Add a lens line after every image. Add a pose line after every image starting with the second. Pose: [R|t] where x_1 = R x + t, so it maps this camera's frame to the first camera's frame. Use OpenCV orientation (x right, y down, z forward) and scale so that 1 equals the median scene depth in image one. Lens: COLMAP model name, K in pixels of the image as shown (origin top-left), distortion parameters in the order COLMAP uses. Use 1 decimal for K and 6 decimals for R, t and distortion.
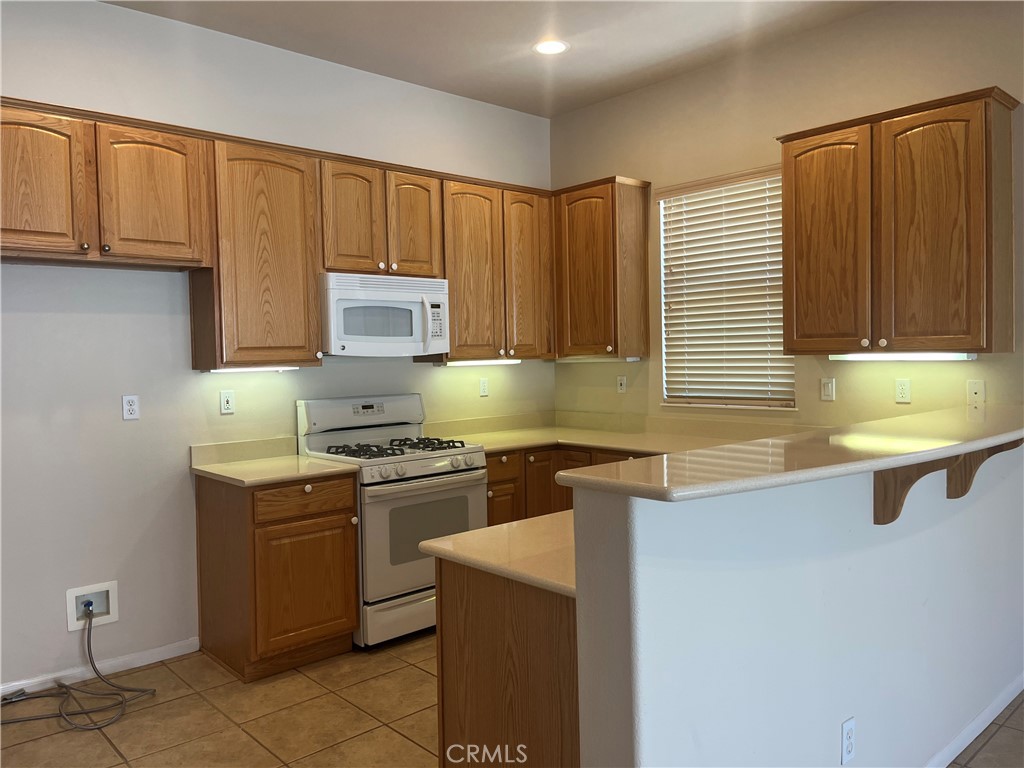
lens RADIAL K [[775.5, 0, 512.3], [0, 775.5, 379.9], [0, 0, 1]] dist [0.029852, -0.026027]
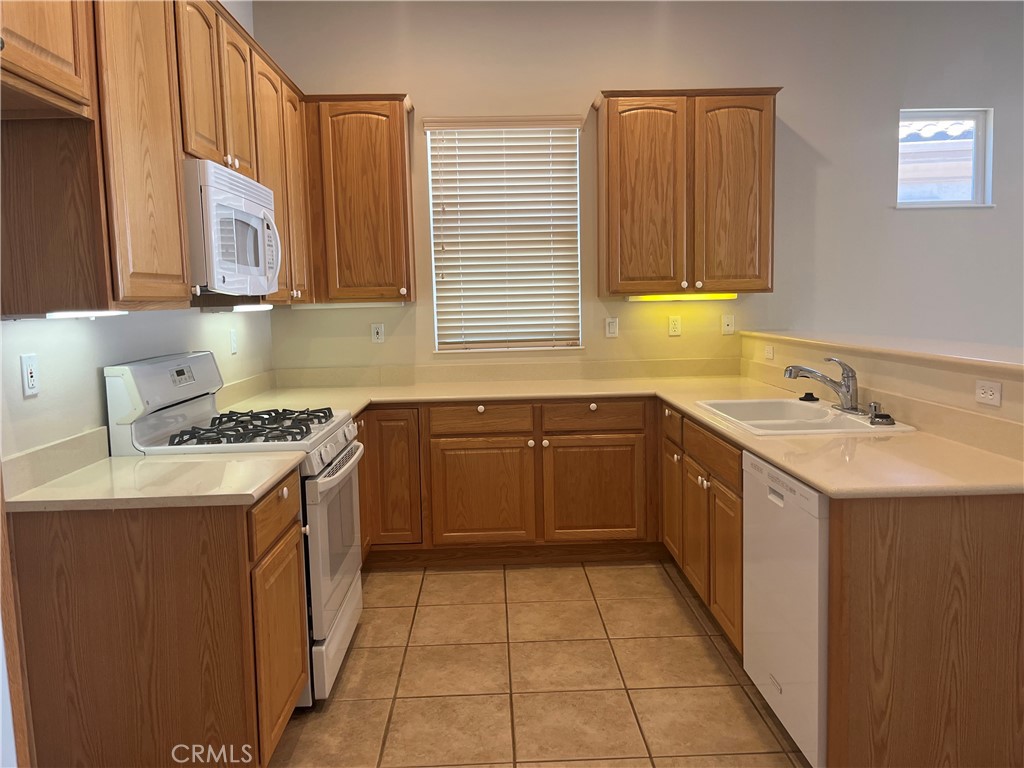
lens RADIAL K [[775.5, 0, 511.1], [0, 775.5, 376.1], [0, 0, 1]] dist [0.029852, -0.026027]
pose [[0.651419, -0.069912, 0.755490, -0.594773], [0.036424, 0.997479, 0.060899, 0.008872], [-0.757843, -0.012153, 0.652323, 0.411279]]
